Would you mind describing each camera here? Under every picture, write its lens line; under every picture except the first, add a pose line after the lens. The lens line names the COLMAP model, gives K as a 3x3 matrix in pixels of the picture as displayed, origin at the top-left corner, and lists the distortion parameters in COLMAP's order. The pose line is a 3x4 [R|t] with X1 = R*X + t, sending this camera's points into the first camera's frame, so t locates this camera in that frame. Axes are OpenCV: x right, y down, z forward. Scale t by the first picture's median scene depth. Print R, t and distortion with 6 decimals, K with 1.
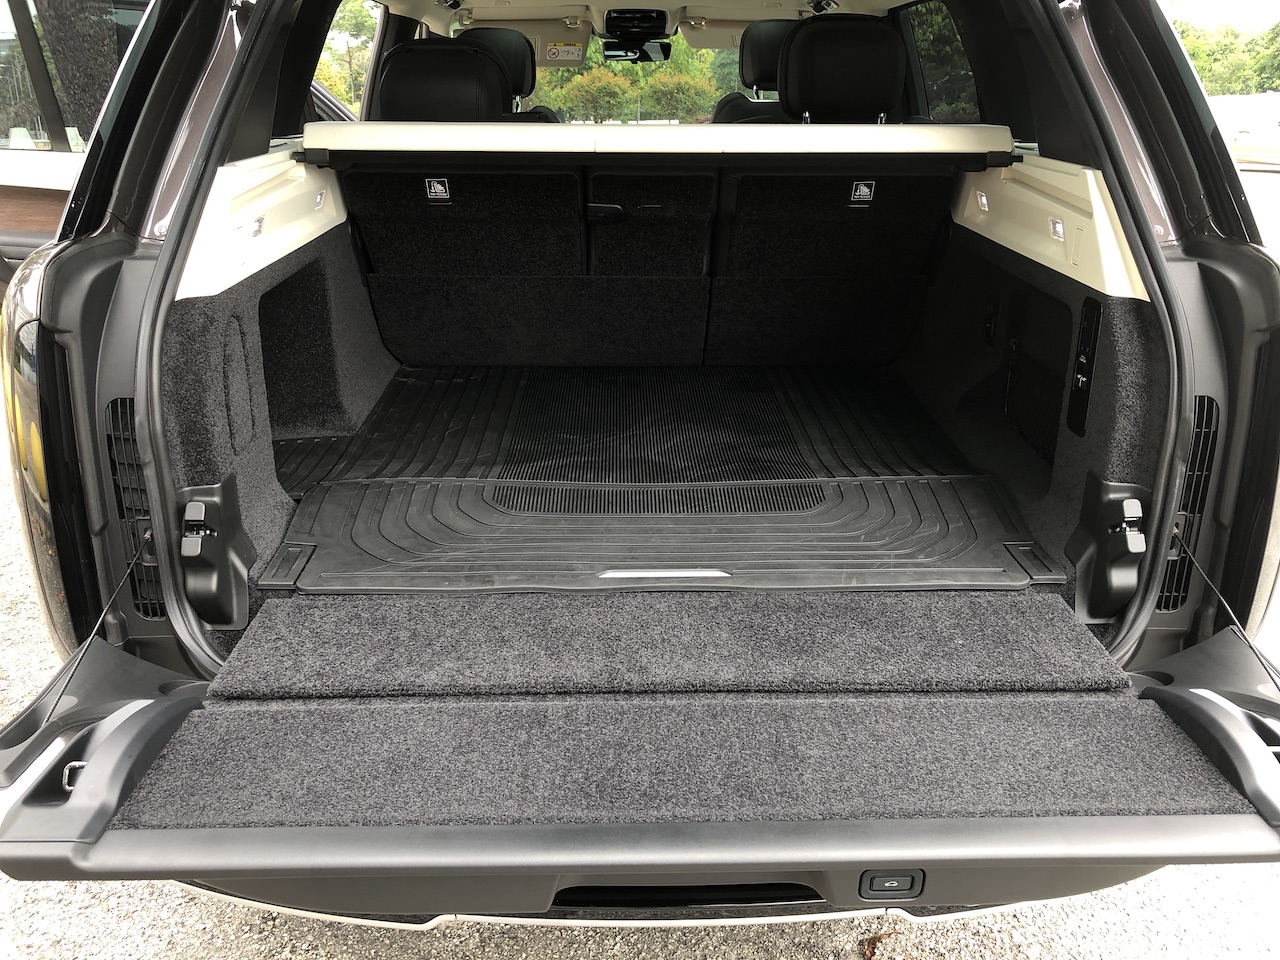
lens RADIAL K [[1099.7, 0, 640.0], [0, 1099.7, 480.0], [0, 0, 1]] dist [0.016185, 0.002576]
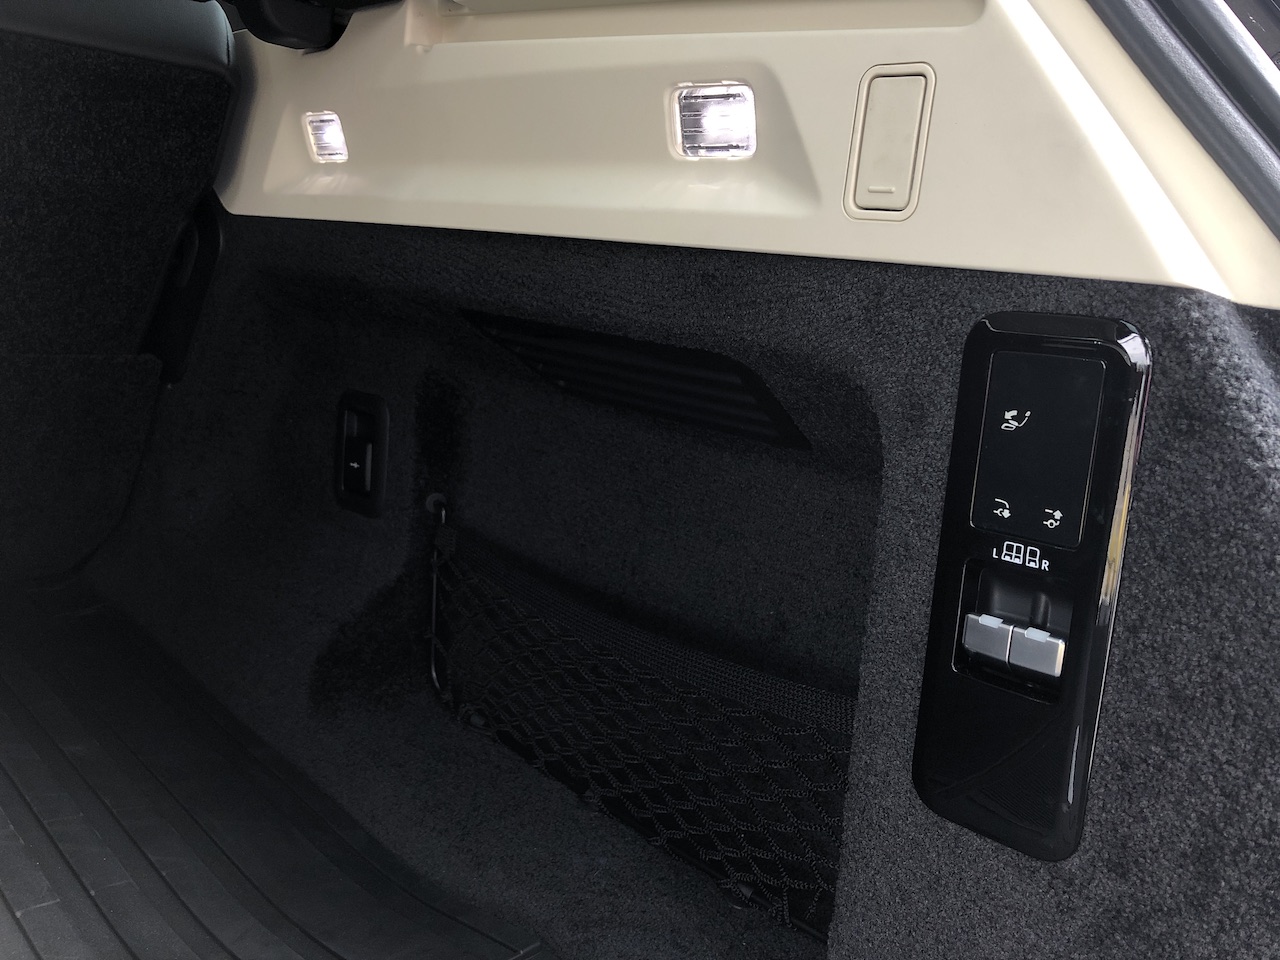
lens RADIAL K [[1099.7, 0, 640.0], [0, 1099.7, 480.0], [0, 0, 1]] dist [0.016185, 0.002576]
pose [[0.738550, -0.067736, 0.670787, 0.127658], [0.154467, 0.985475, -0.070557, -0.093916], [-0.656265, 0.155725, 0.738286, 0.657819]]
